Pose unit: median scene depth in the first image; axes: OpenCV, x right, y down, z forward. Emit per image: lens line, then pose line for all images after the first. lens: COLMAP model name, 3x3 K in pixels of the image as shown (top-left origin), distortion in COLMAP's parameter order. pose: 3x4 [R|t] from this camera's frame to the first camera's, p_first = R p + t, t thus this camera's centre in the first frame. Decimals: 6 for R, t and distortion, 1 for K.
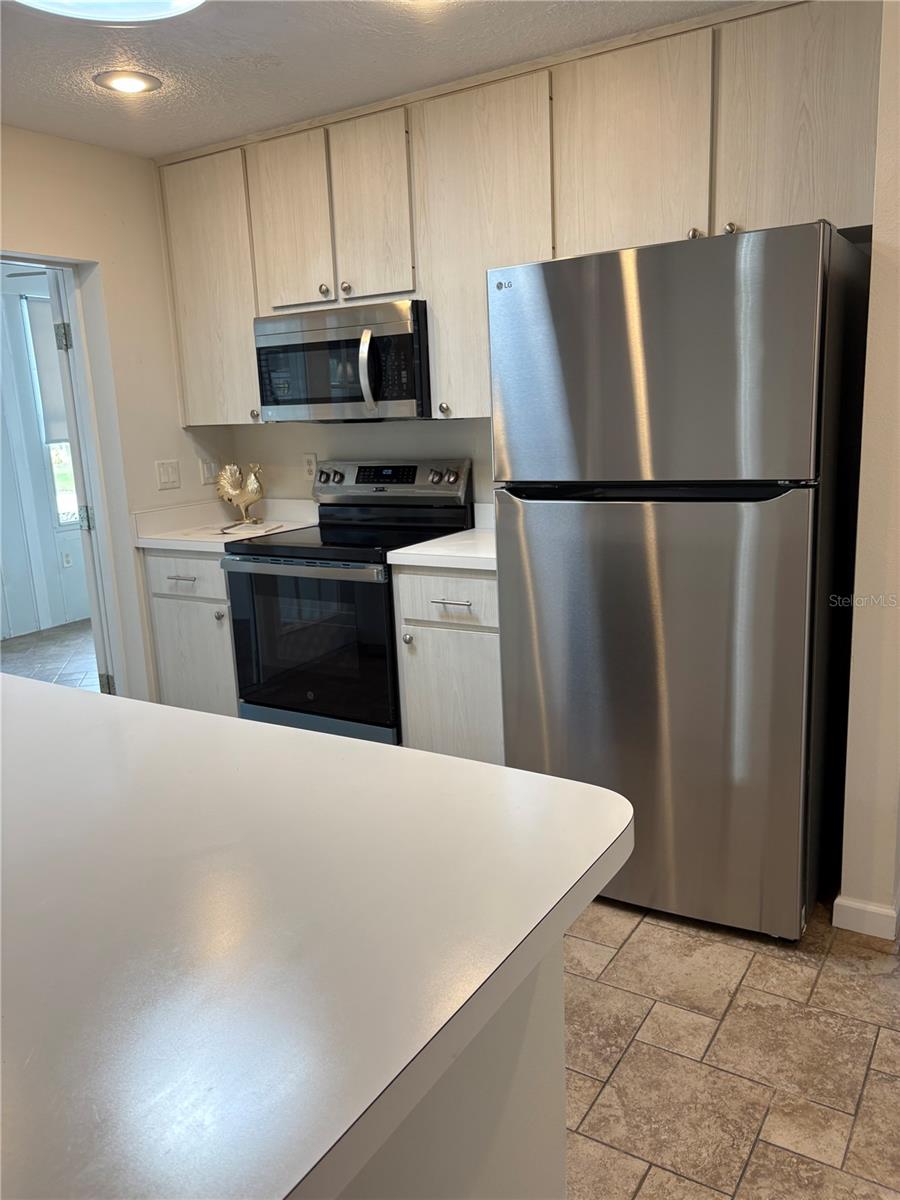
lens RADIAL K [[907.8, 0, 451.4], [0, 907.8, 604.8], [0, 0, 1]] dist [0.079096, -0.106786]
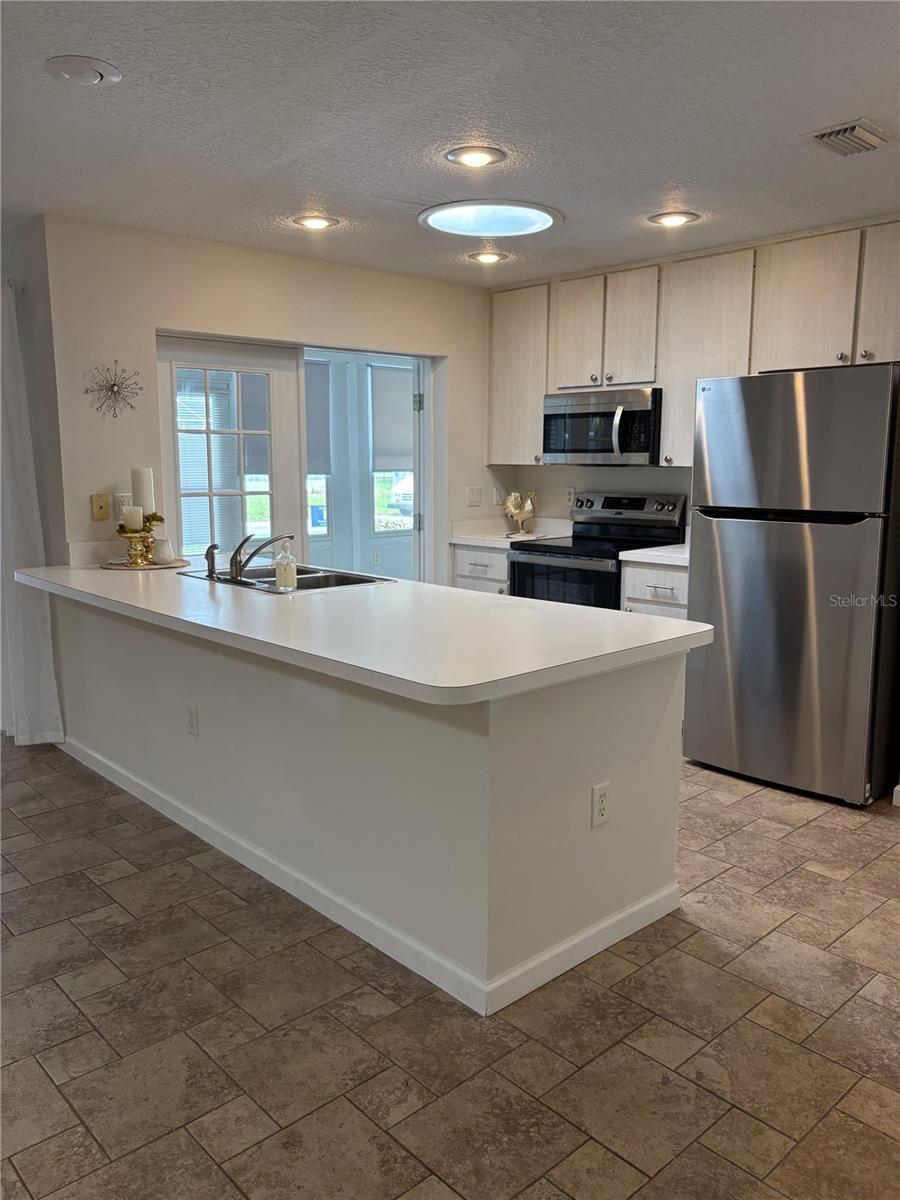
lens RADIAL K [[907.8, 0, 451.4], [0, 907.8, 604.8], [0, 0, 1]] dist [0.079096, -0.106786]
pose [[0.964874, 0.085497, -0.248413, 0.053096], [-0.096648, 0.994771, -0.033022, 0.131556], [0.244291, 0.055870, 0.968091, -0.655636]]
